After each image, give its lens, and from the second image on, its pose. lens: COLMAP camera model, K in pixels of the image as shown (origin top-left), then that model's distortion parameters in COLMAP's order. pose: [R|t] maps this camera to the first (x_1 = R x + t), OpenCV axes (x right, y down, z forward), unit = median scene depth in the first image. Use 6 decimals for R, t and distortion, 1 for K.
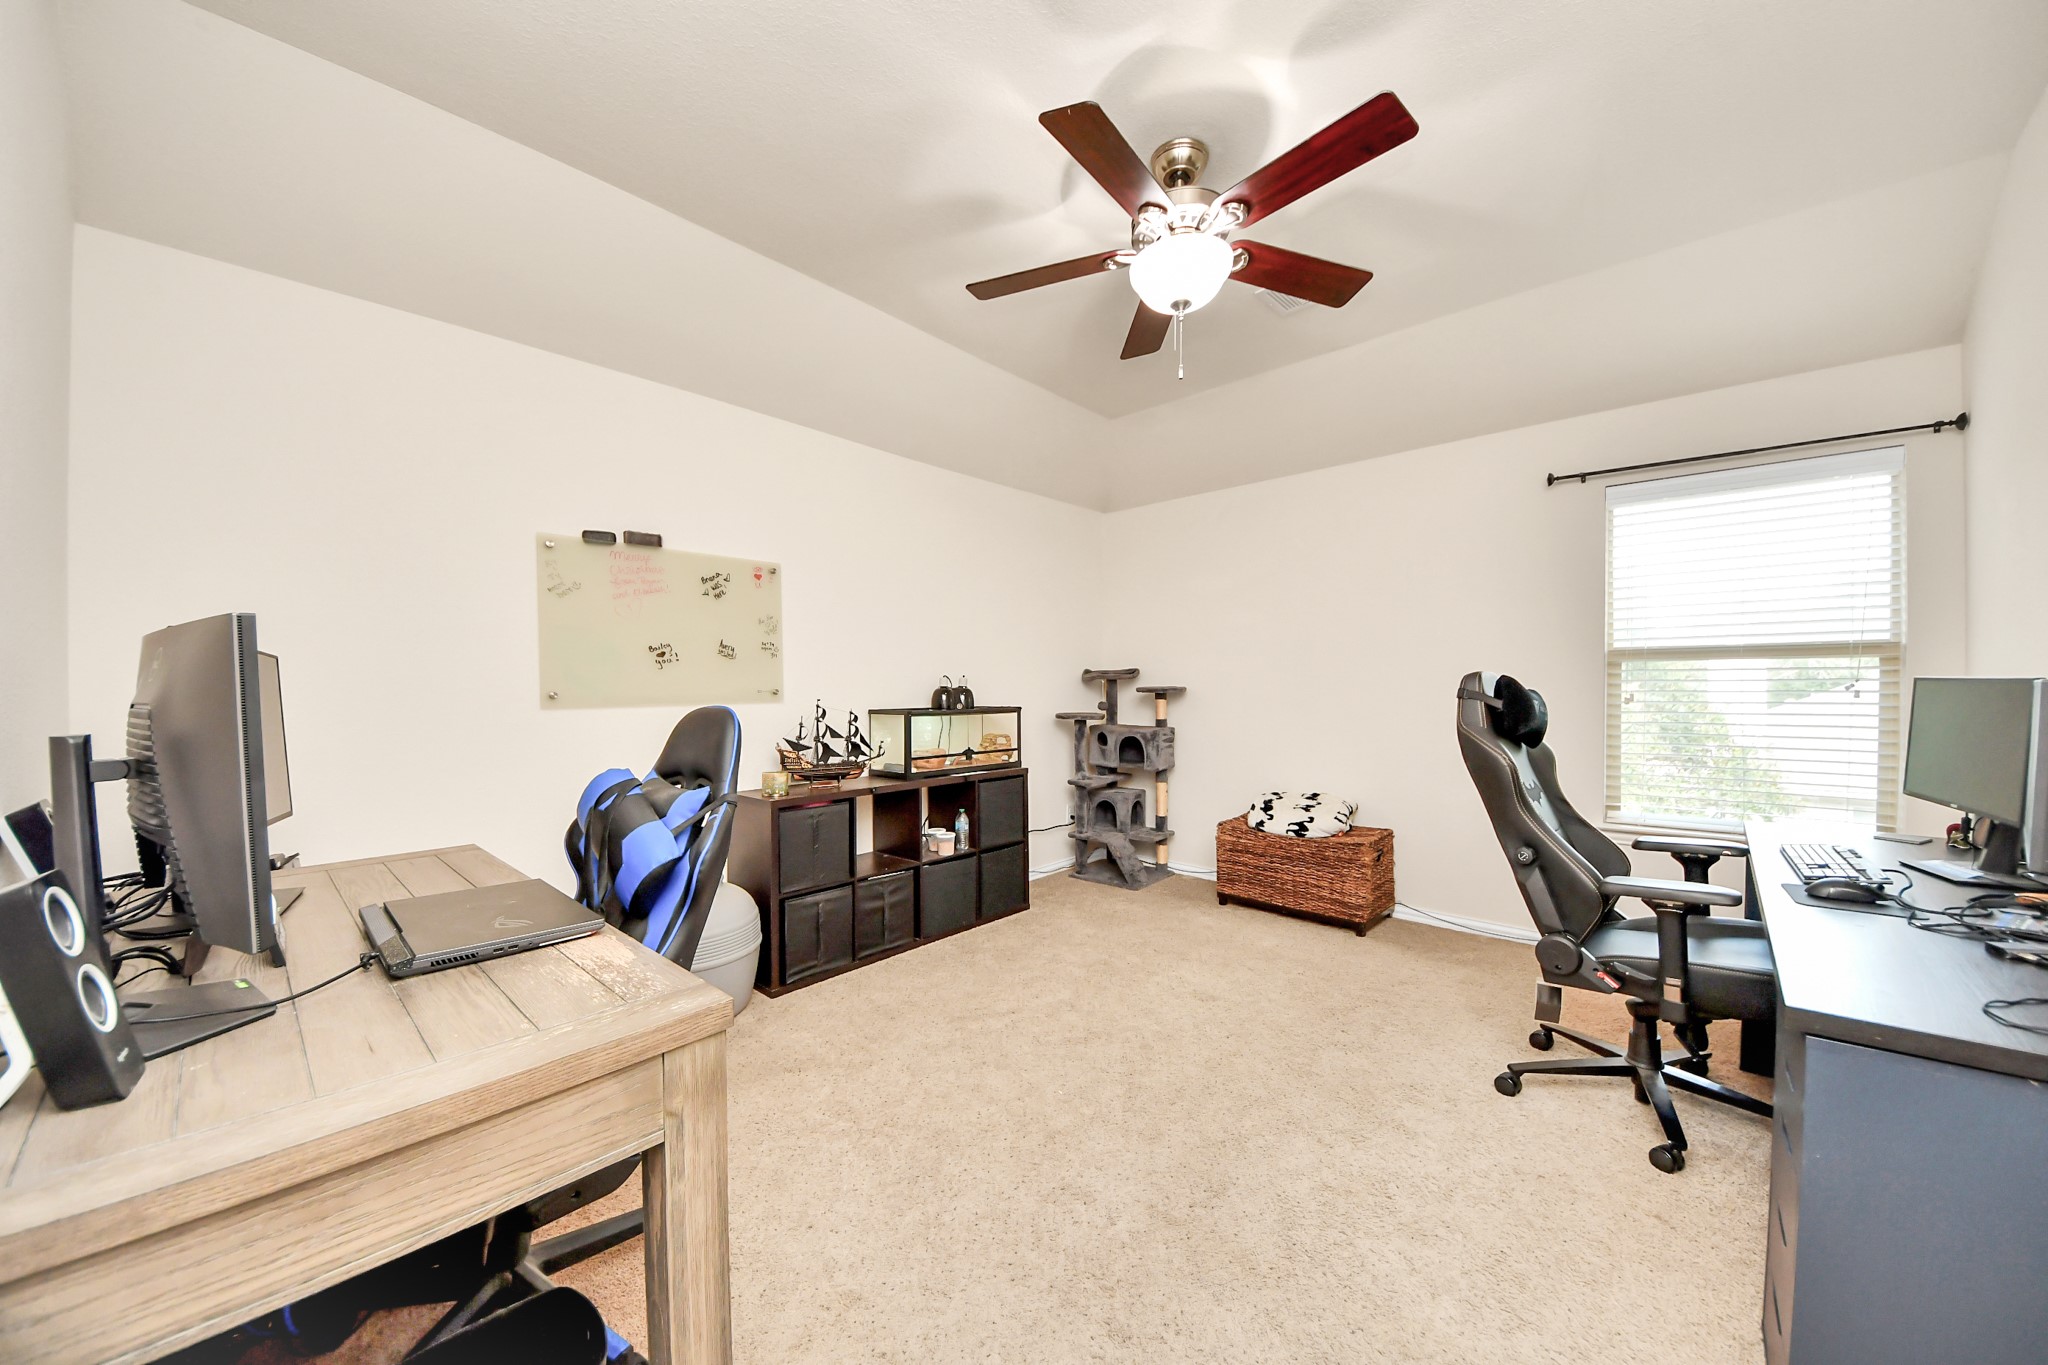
lens RADIAL K [[727.0, 0, 1029.0], [0, 727.0, 694.1], [0, 0, 1]] dist [0.023796, -0.017543]
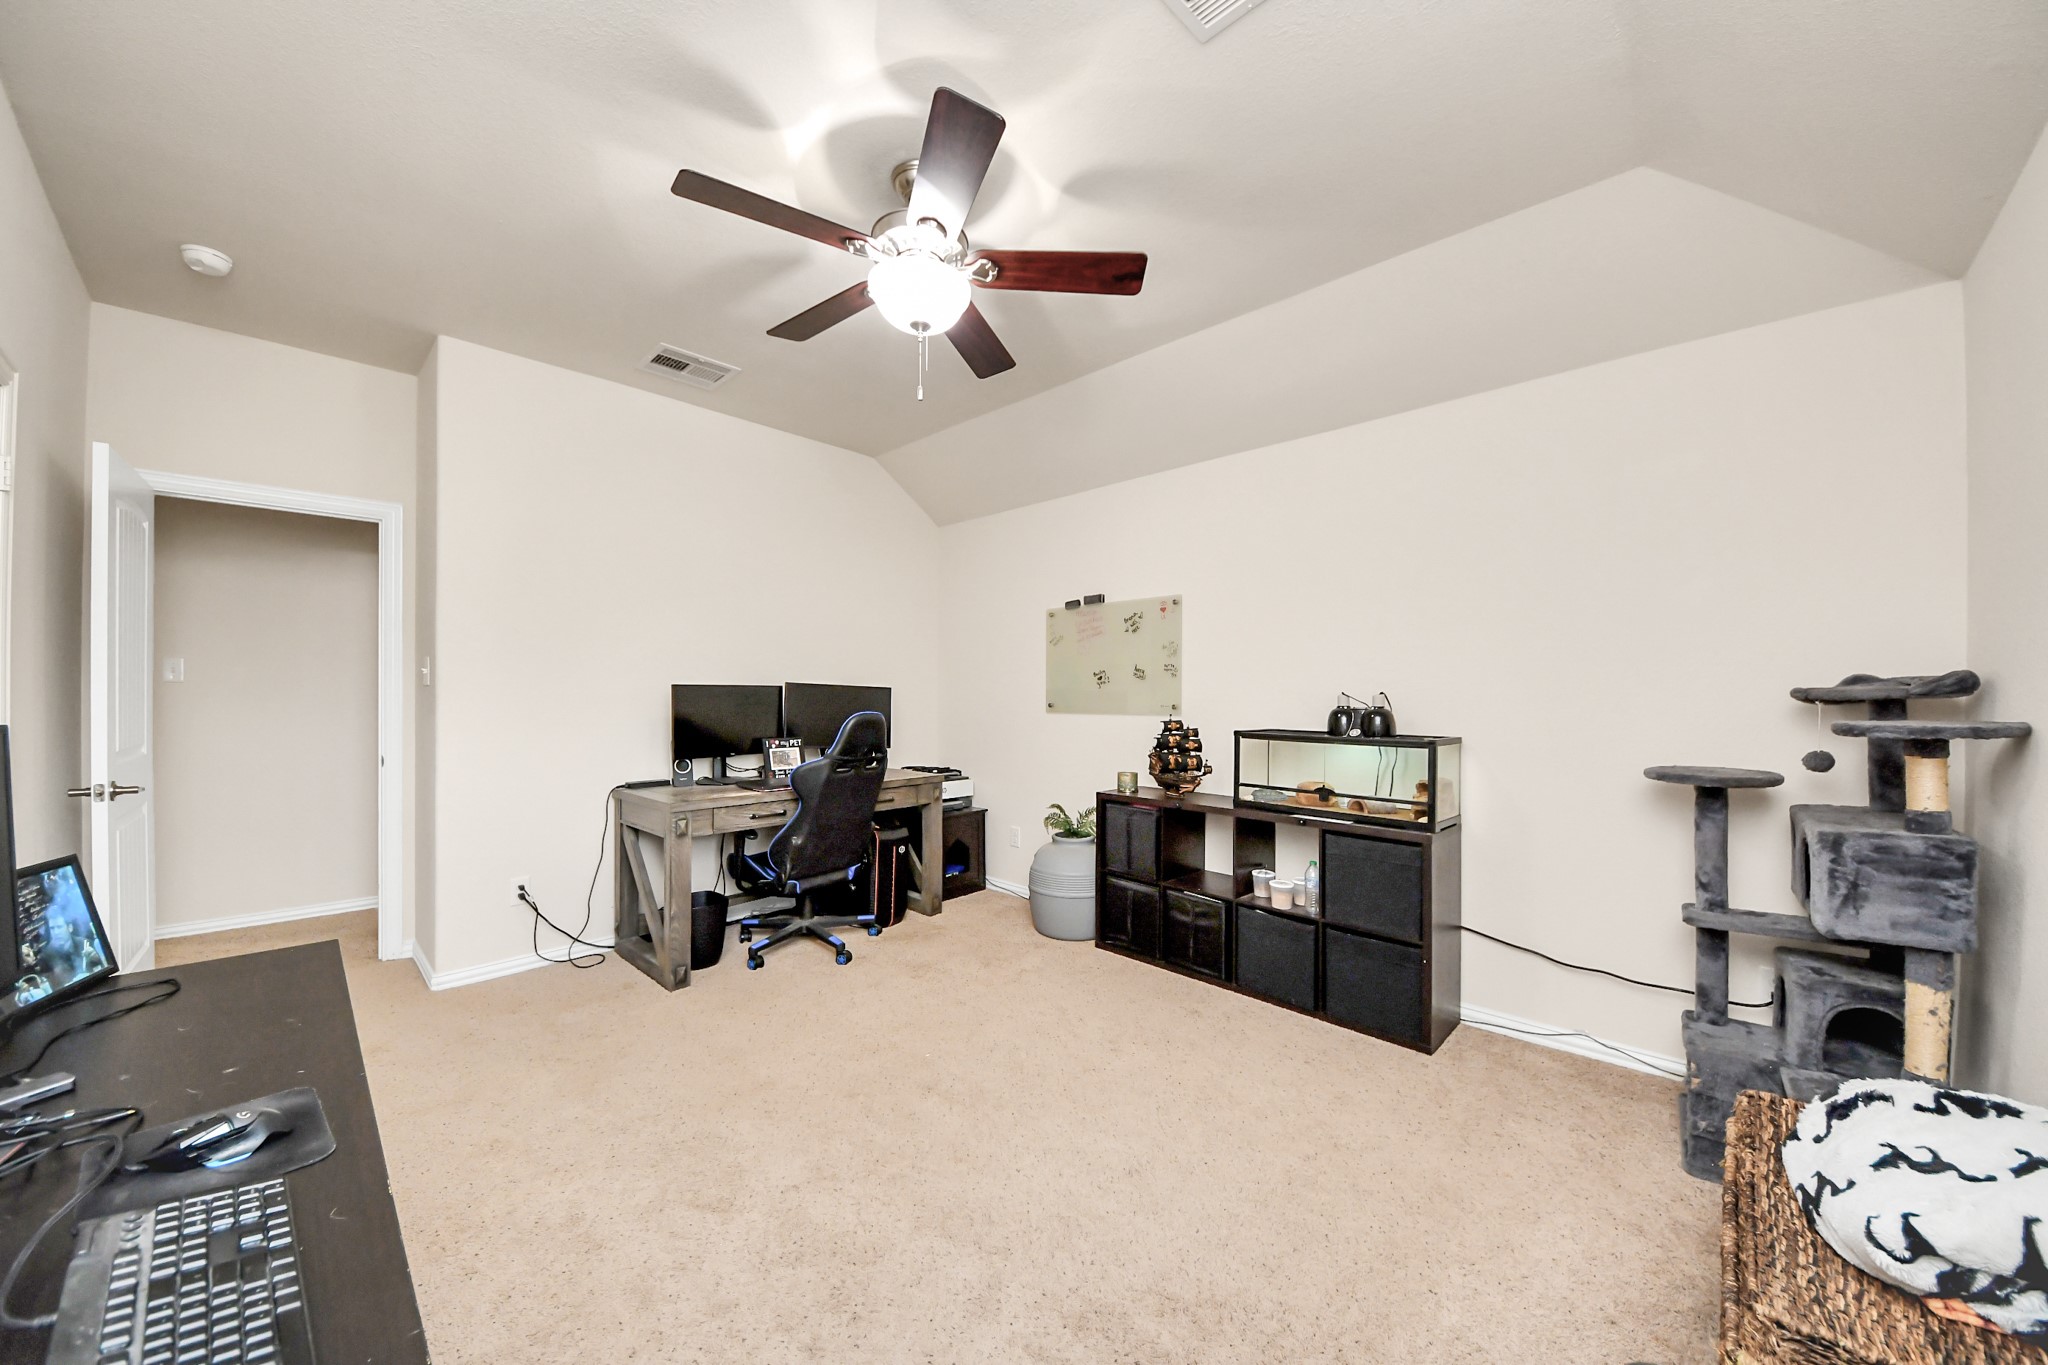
lens RADIAL K [[727.0, 0, 1029.0], [0, 727.0, 694.1], [0, 0, 1]] dist [0.023796, -0.017543]
pose [[-0.046133, 0.015777, -0.998811, 0.828226], [-0.009513, 0.999823, 0.016232, -0.040125], [0.998890, 0.010250, -0.045975, 0.836843]]
